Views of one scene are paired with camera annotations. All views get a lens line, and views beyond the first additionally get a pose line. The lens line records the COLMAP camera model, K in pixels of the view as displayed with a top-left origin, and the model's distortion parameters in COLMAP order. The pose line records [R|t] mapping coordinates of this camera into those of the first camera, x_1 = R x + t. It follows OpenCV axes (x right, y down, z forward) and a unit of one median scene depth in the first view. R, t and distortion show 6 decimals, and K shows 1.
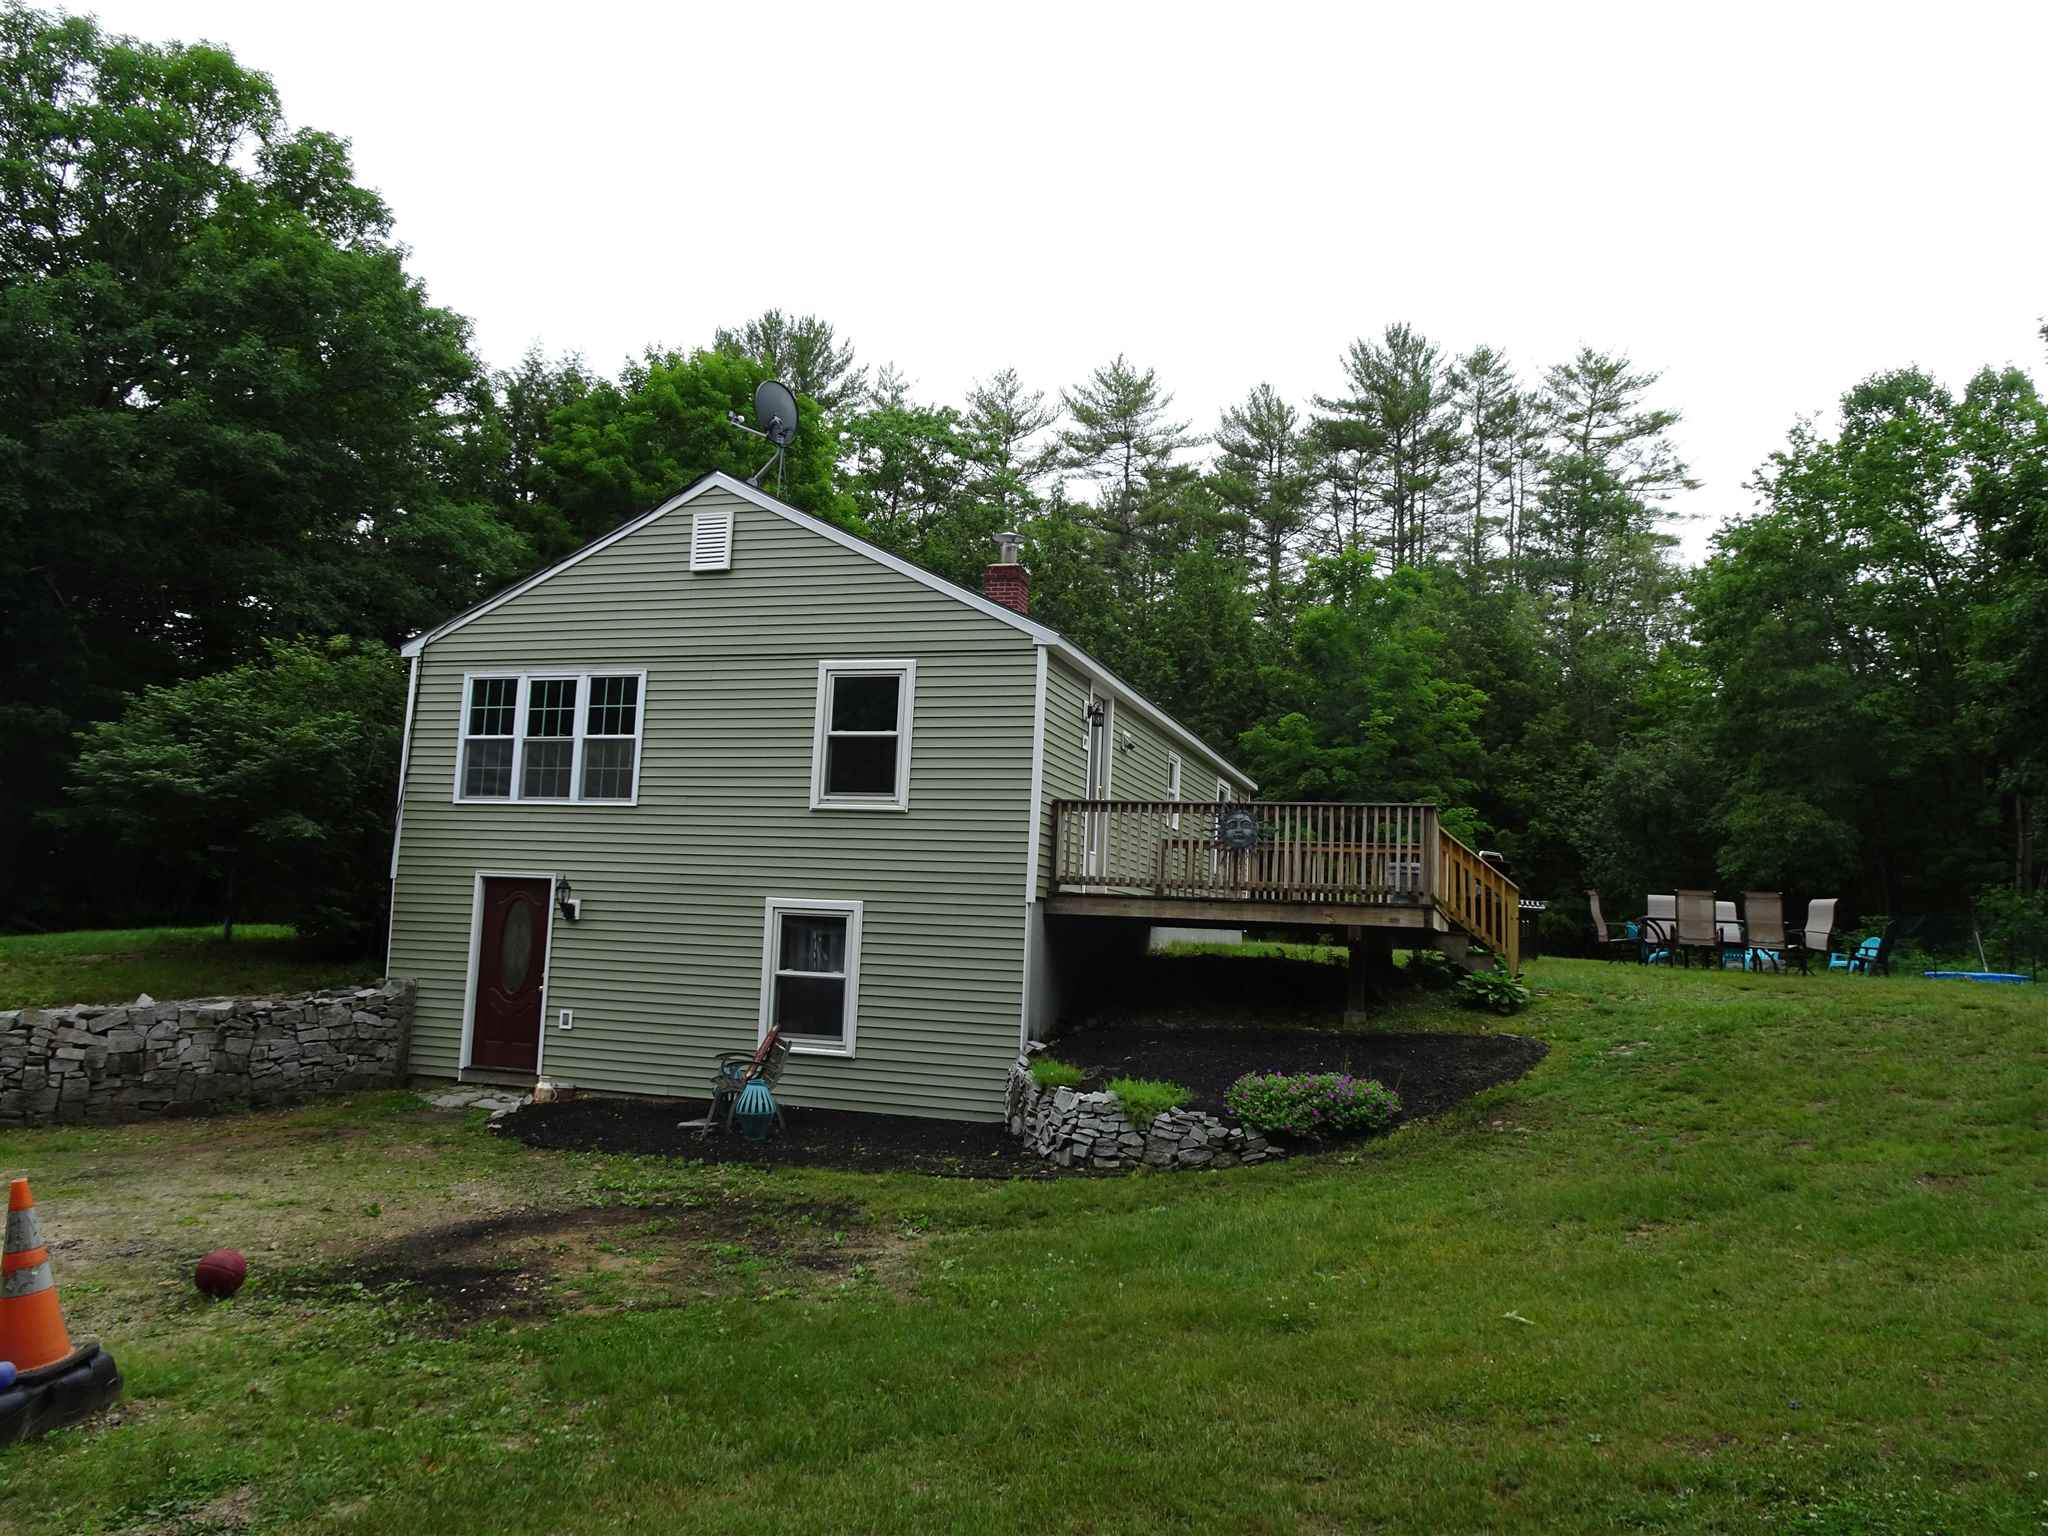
lens RADIAL K [[1446.2, 0, 1024.0], [0, 1446.2, 768.0], [0, 0, 1]] dist [0.002513, 0.000142]
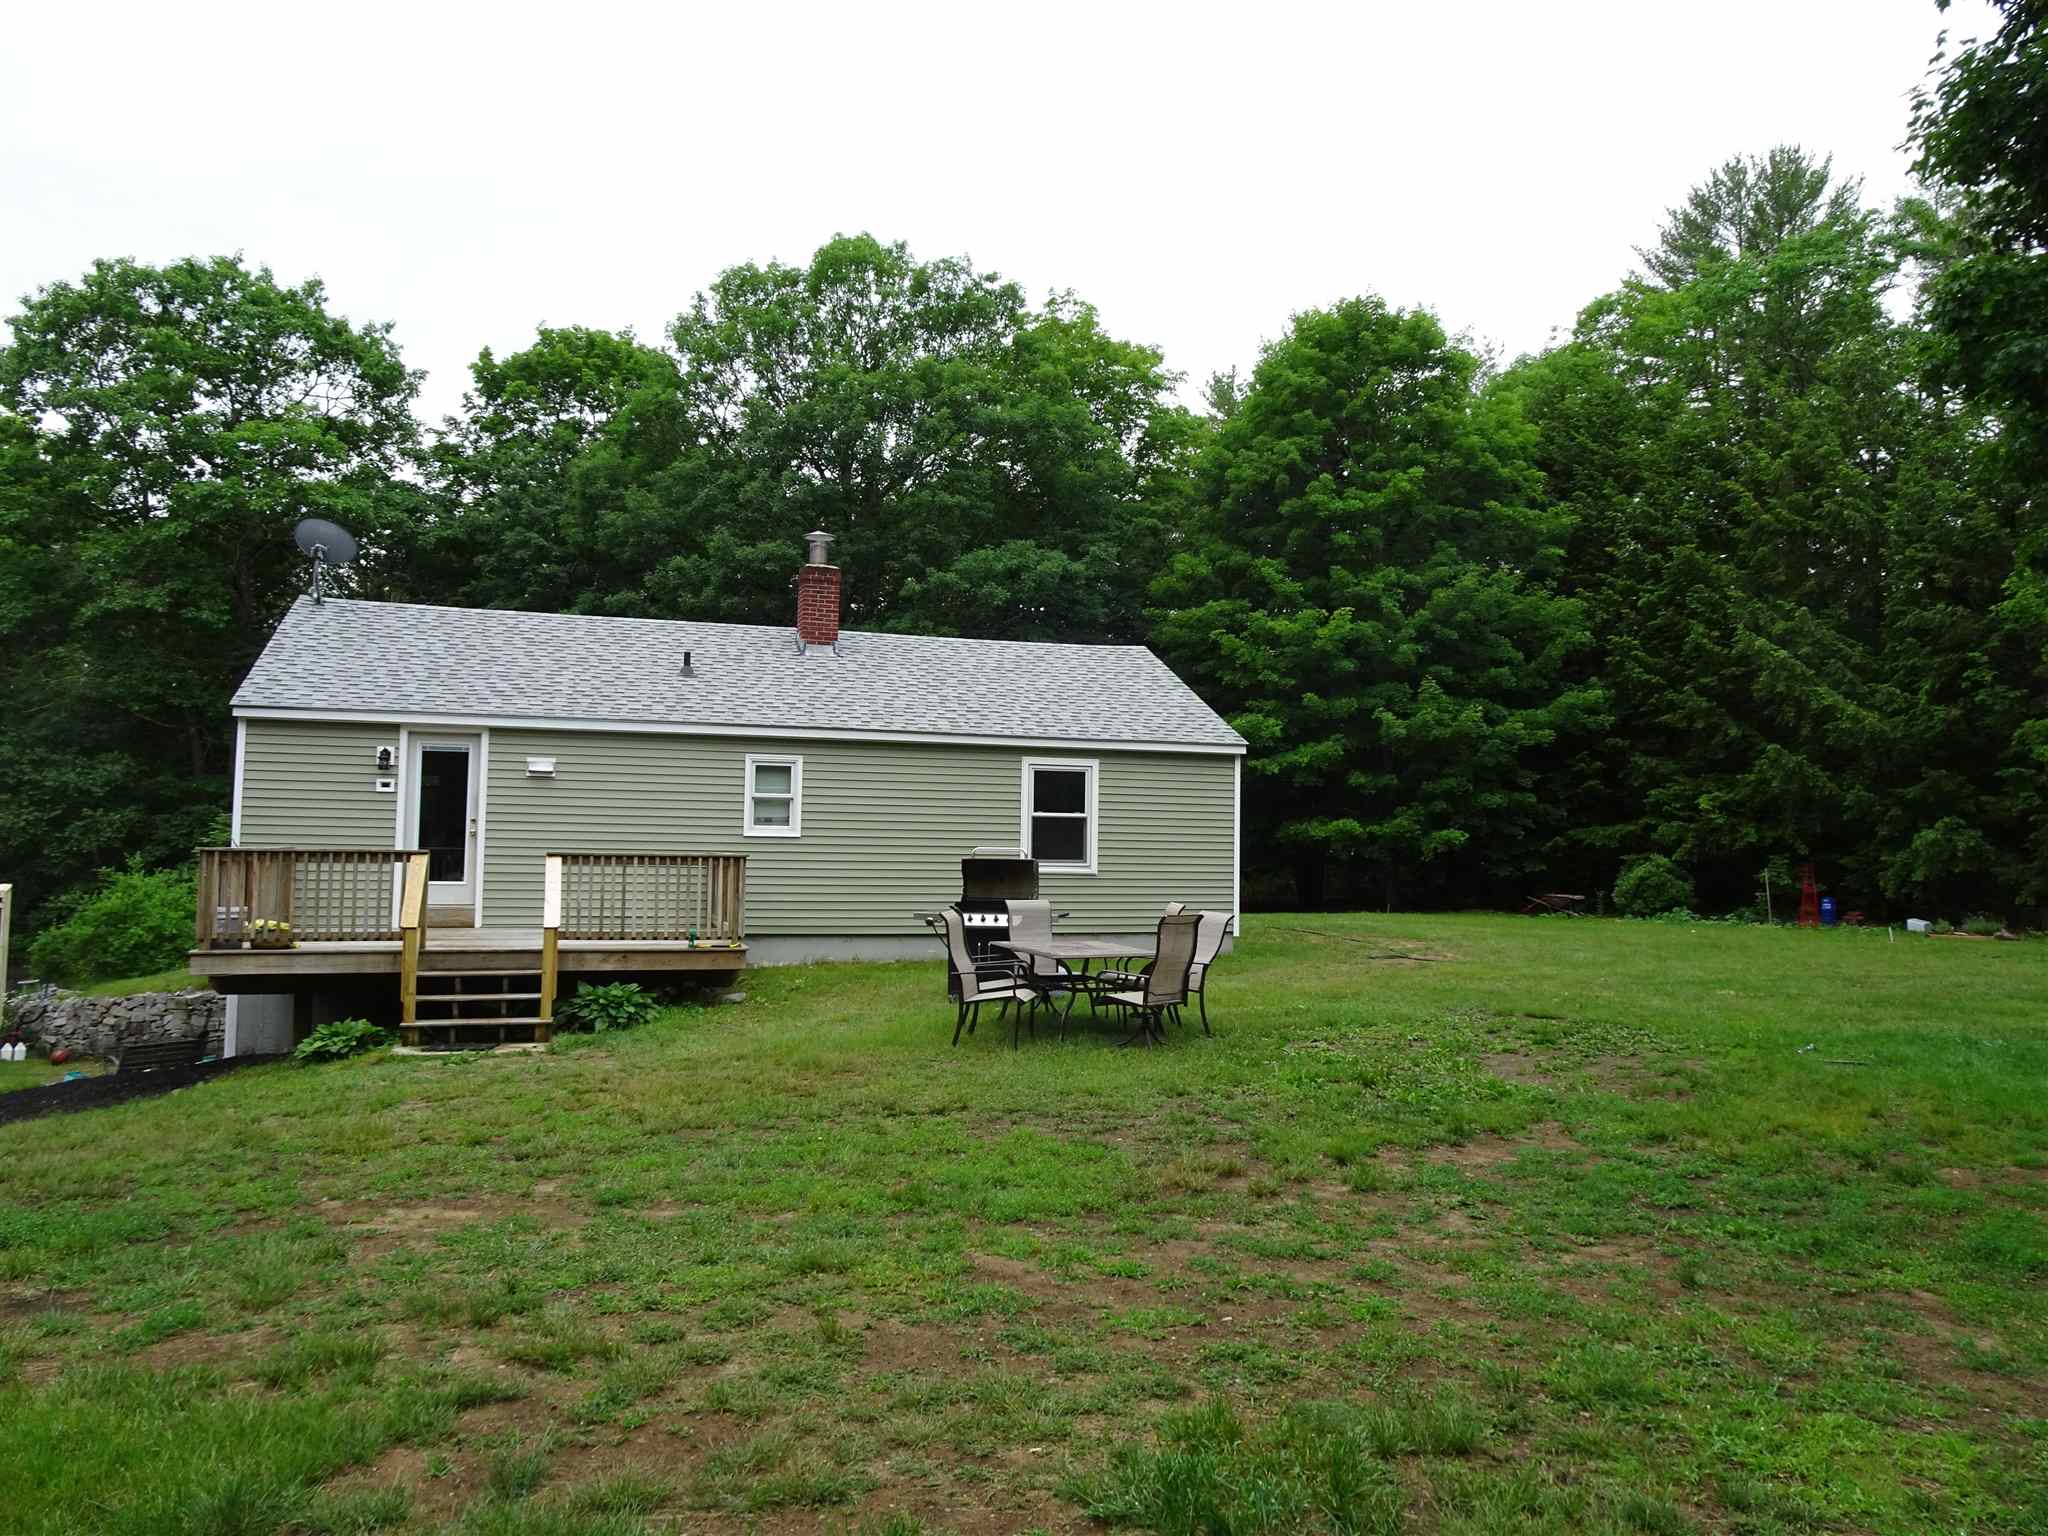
lens RADIAL K [[1446.2, 0, 1024.0], [0, 1446.2, 768.0], [0, 0, 1]] dist [0.002513, 0.000142]
pose [[0.575101, -0.082897, -0.813872, 1.164114], [0.109062, 0.993742, -0.024152, 0.046462], [0.810780, -0.074872, 0.580543, 0.740292]]
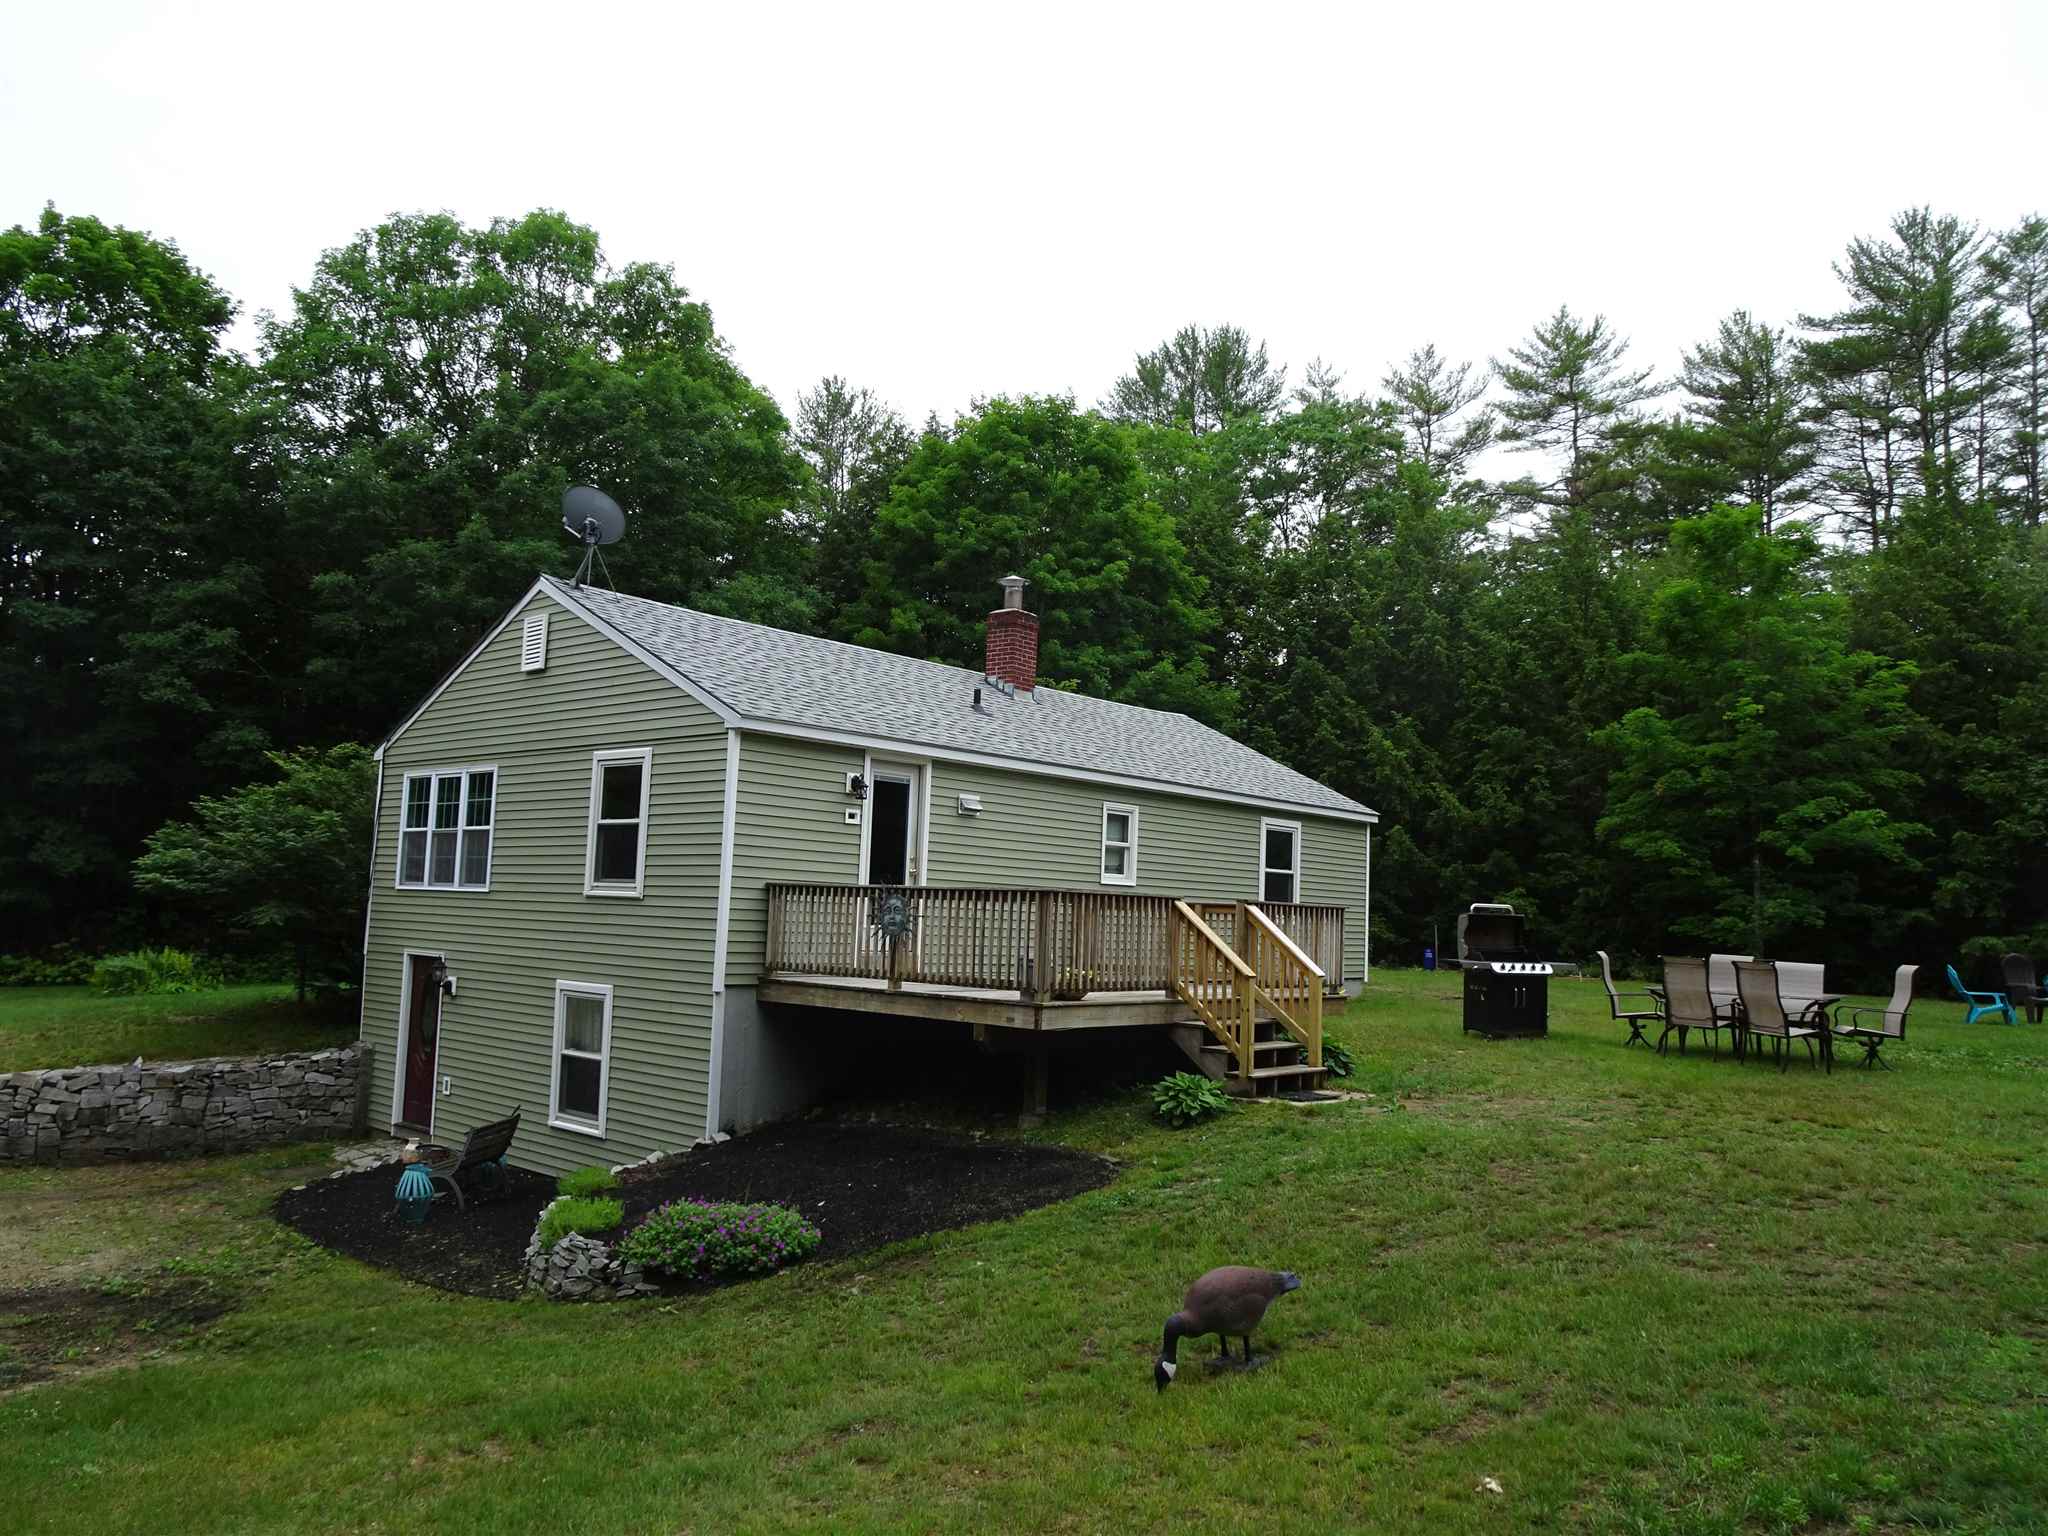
lens RADIAL K [[1446.2, 0, 1024.0], [0, 1446.2, 768.0], [0, 0, 1]] dist [0.002513, 0.000142]
pose [[0.914332, -0.052093, -0.401601, 0.521771], [0.052433, 0.998573, -0.010154, -0.033226], [0.401557, -0.011772, 0.915758, 0.158800]]
